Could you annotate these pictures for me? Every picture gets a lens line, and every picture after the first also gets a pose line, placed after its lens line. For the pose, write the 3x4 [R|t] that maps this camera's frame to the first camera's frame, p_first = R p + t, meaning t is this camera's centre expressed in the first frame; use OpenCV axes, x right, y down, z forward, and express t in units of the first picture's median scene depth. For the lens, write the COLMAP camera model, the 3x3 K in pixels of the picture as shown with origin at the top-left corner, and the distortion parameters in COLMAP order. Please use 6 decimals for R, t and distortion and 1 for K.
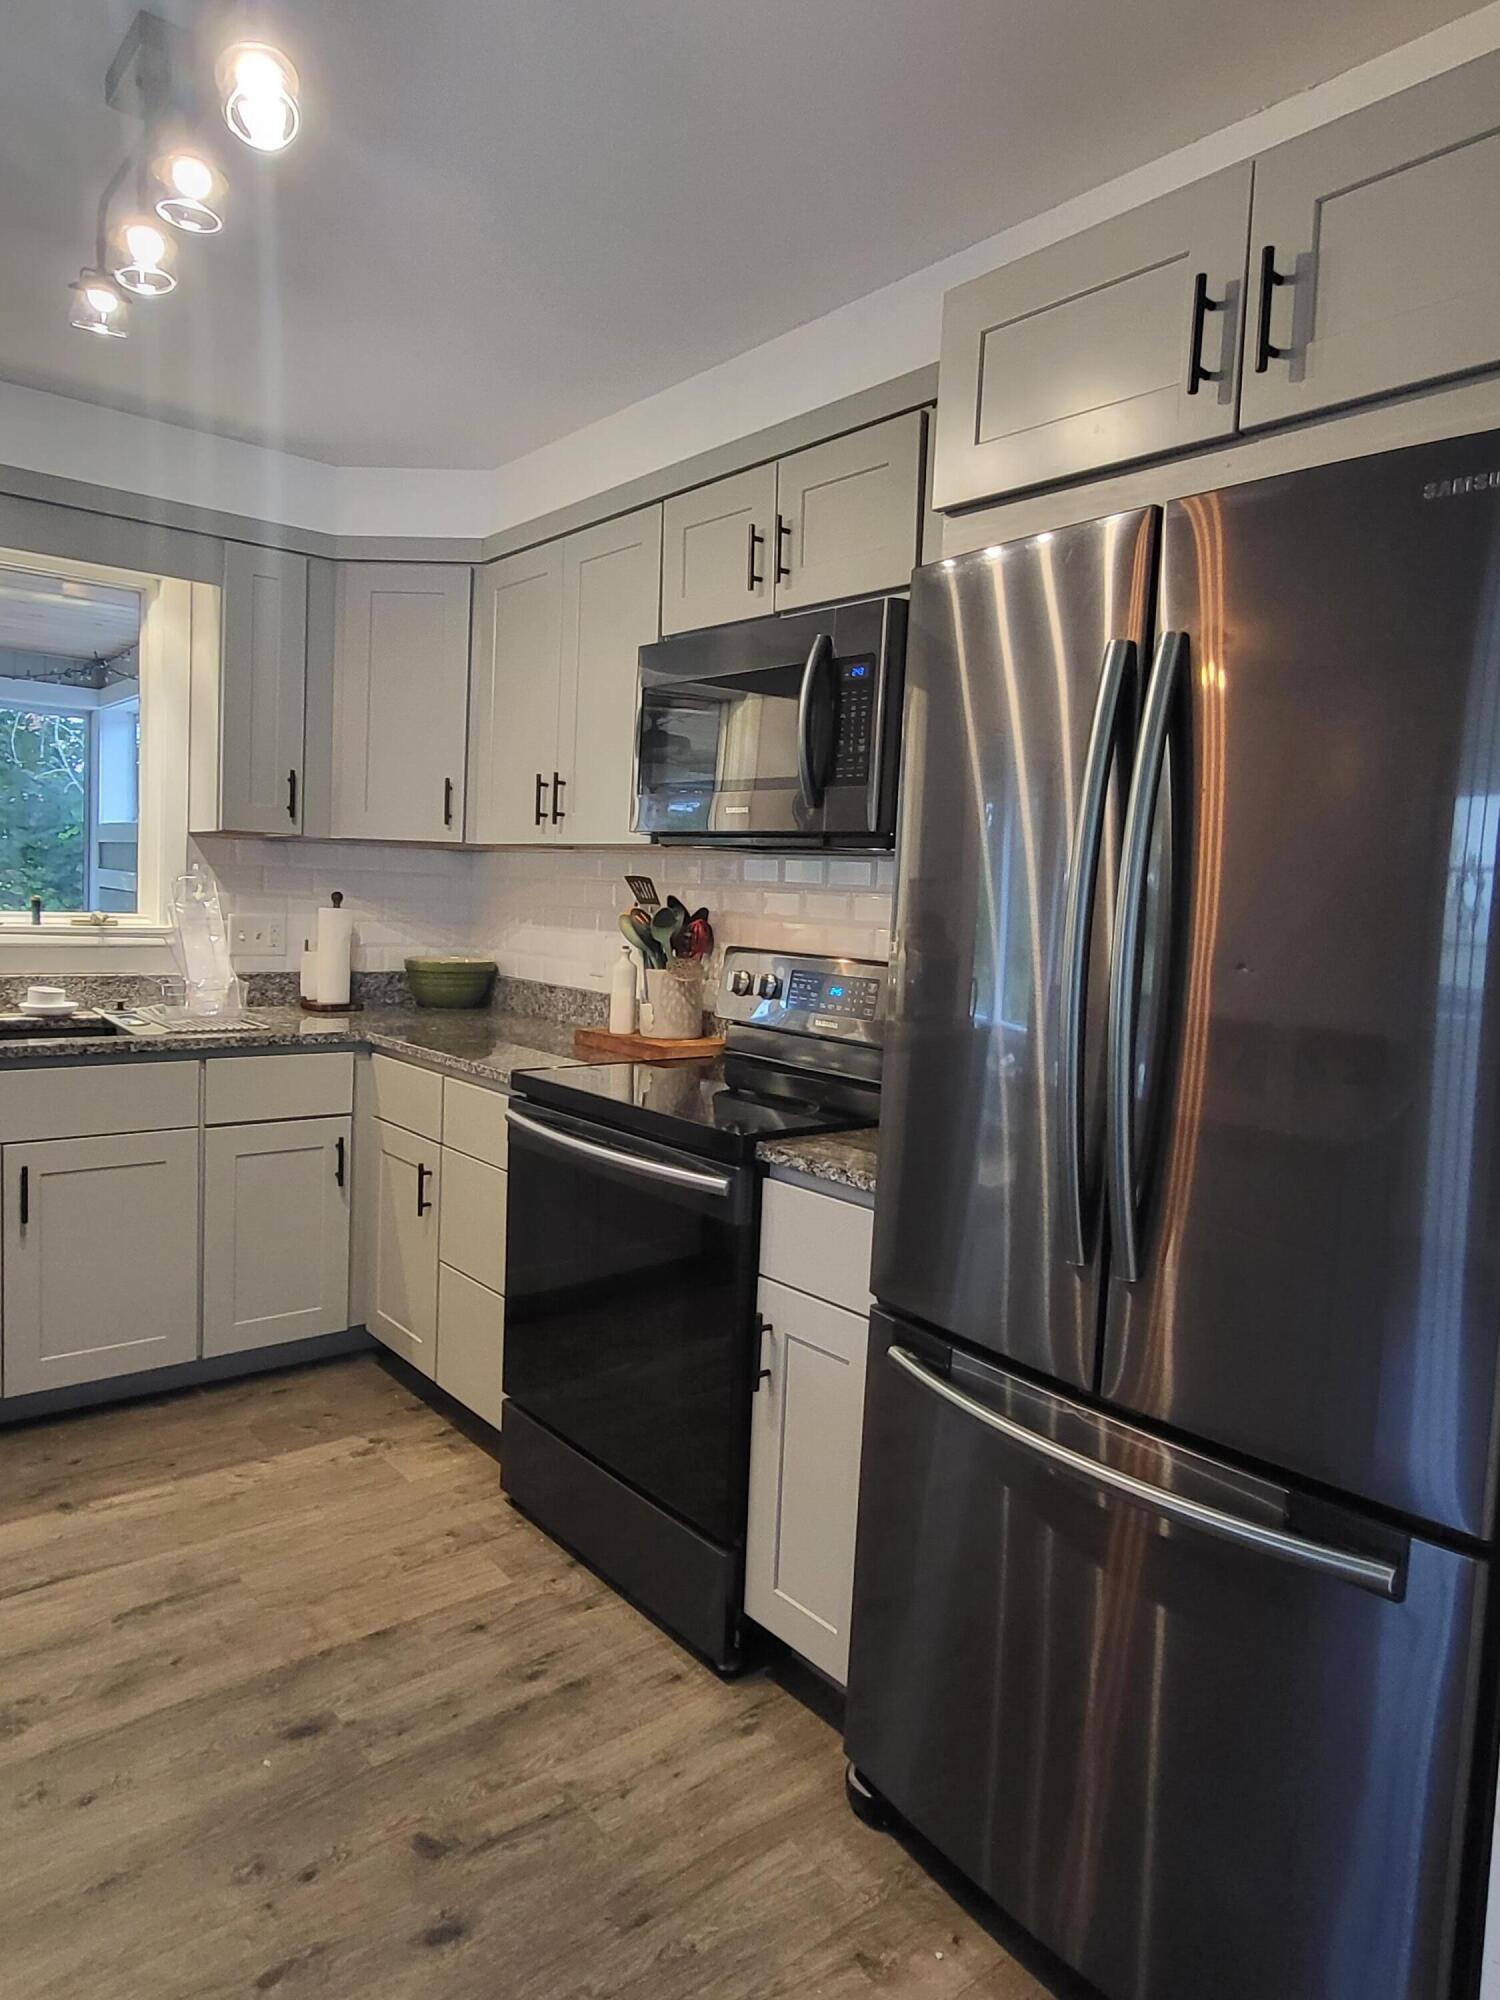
lens RADIAL K [[1250.9, 0, 732.9], [0, 1250.9, 973.7], [0, 0, 1]] dist [0.007677, -0.003885]
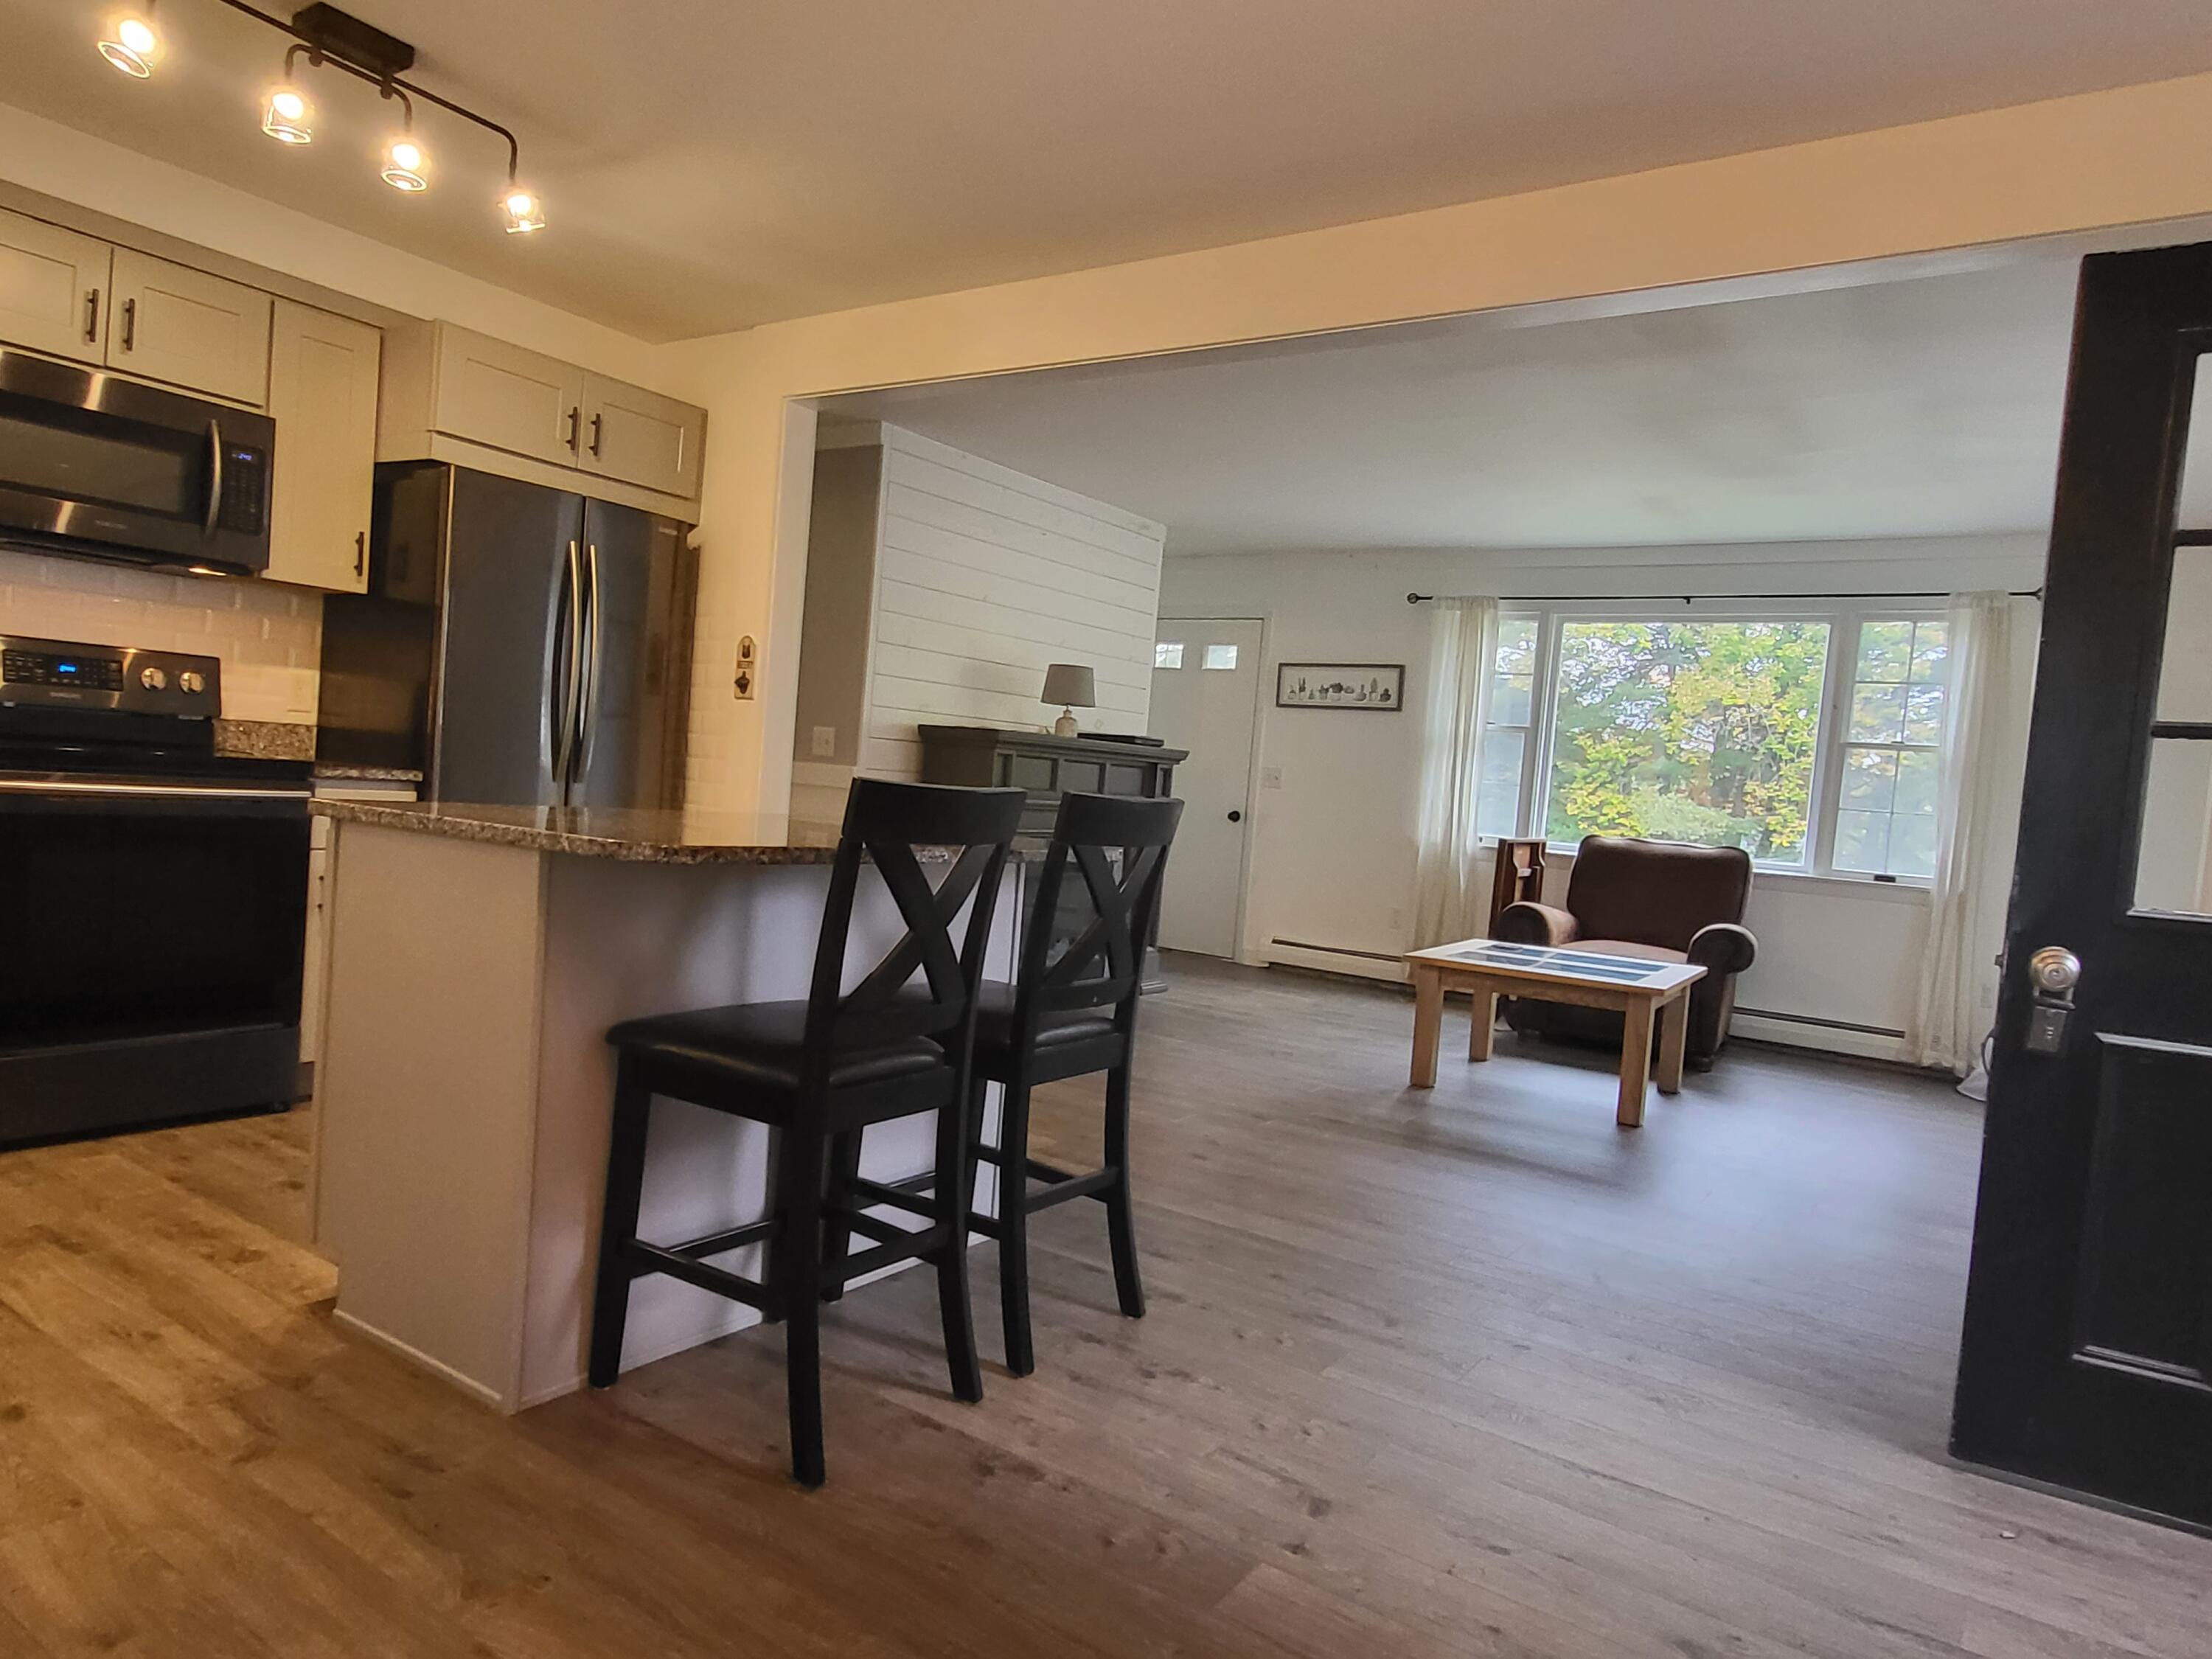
lens RADIAL K [[1383.5, 0, 1078.6], [0, 1383.5, 848.1], [0, 0, 1]] dist [0.007677, -0.003885]
pose [[-0.270538, -0.115983, 0.955697, -1.336026], [-0.026735, 0.993239, 0.112971, 0.007015], [-0.962338, 0.005012, -0.271810, 0.362940]]
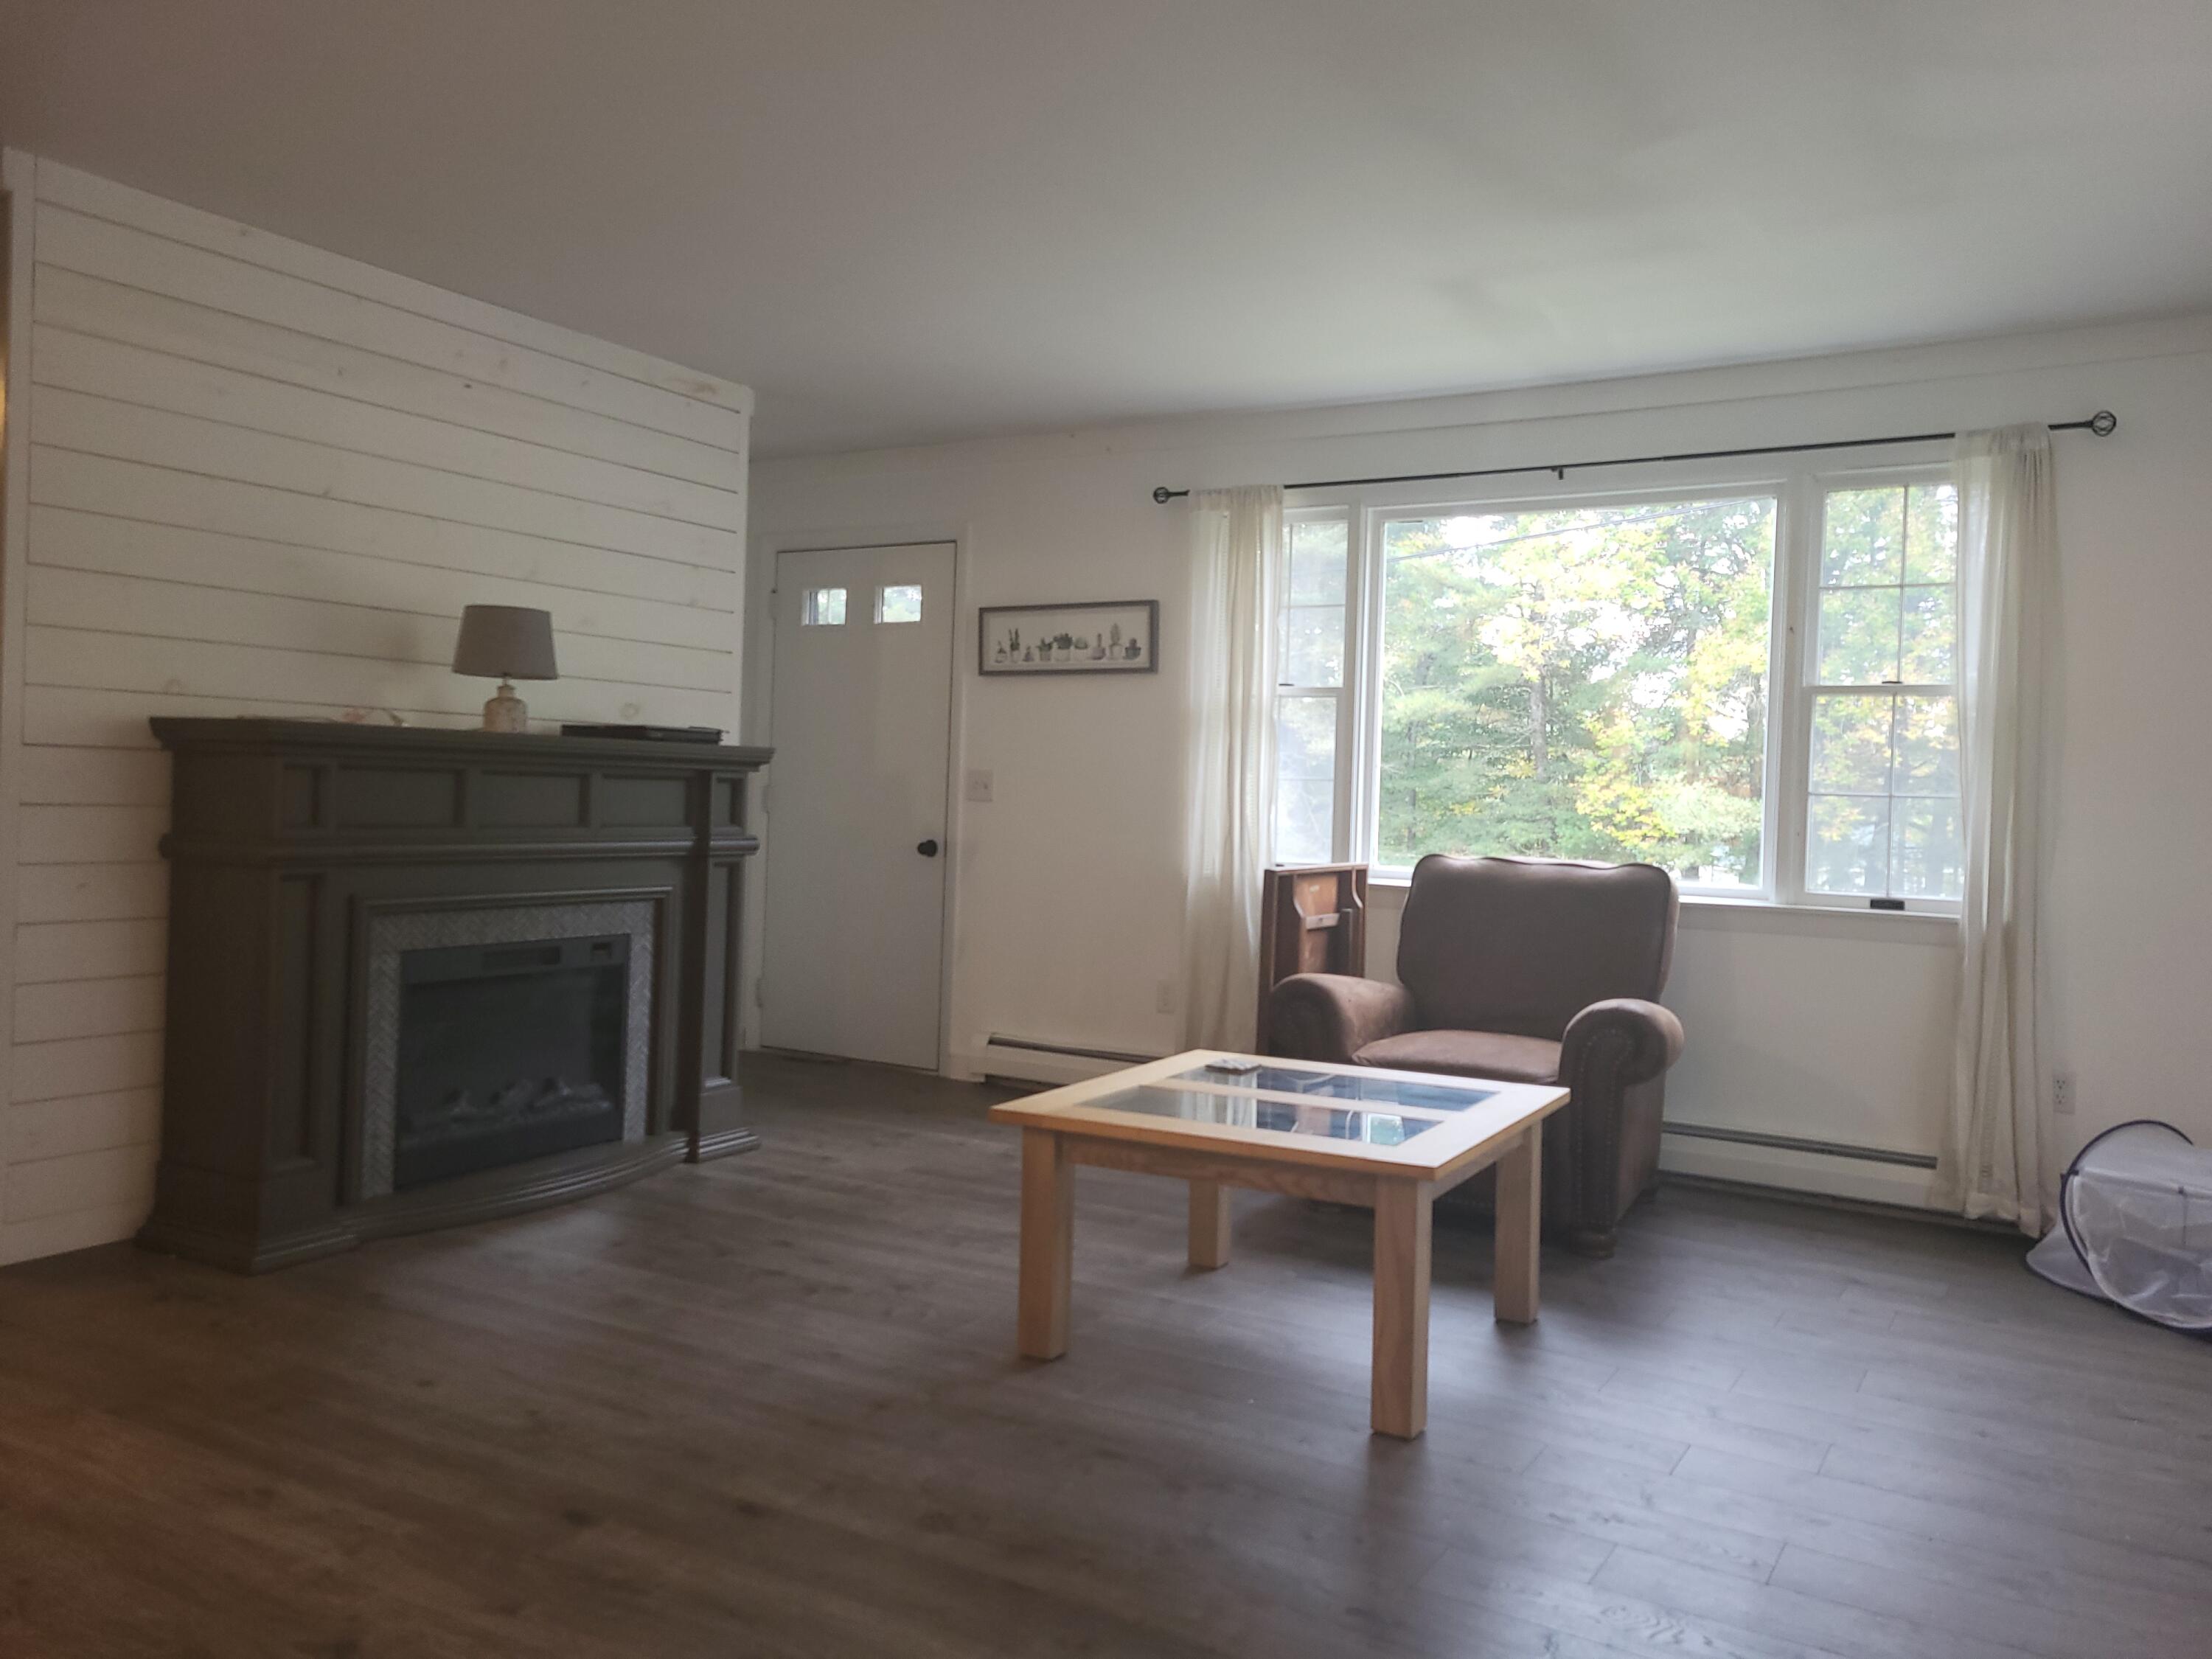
lens RADIAL K [[1675.8, 0, 1154.1], [0, 1675.8, 804.2], [0, 0, 1]] dist [0.051026, -0.013722]
pose [[-0.353539, -0.058327, 0.933600, -0.881652], [0.015153, 0.997566, 0.068061, 0.048739], [-0.935297, 0.038209, -0.351794, -0.199767]]
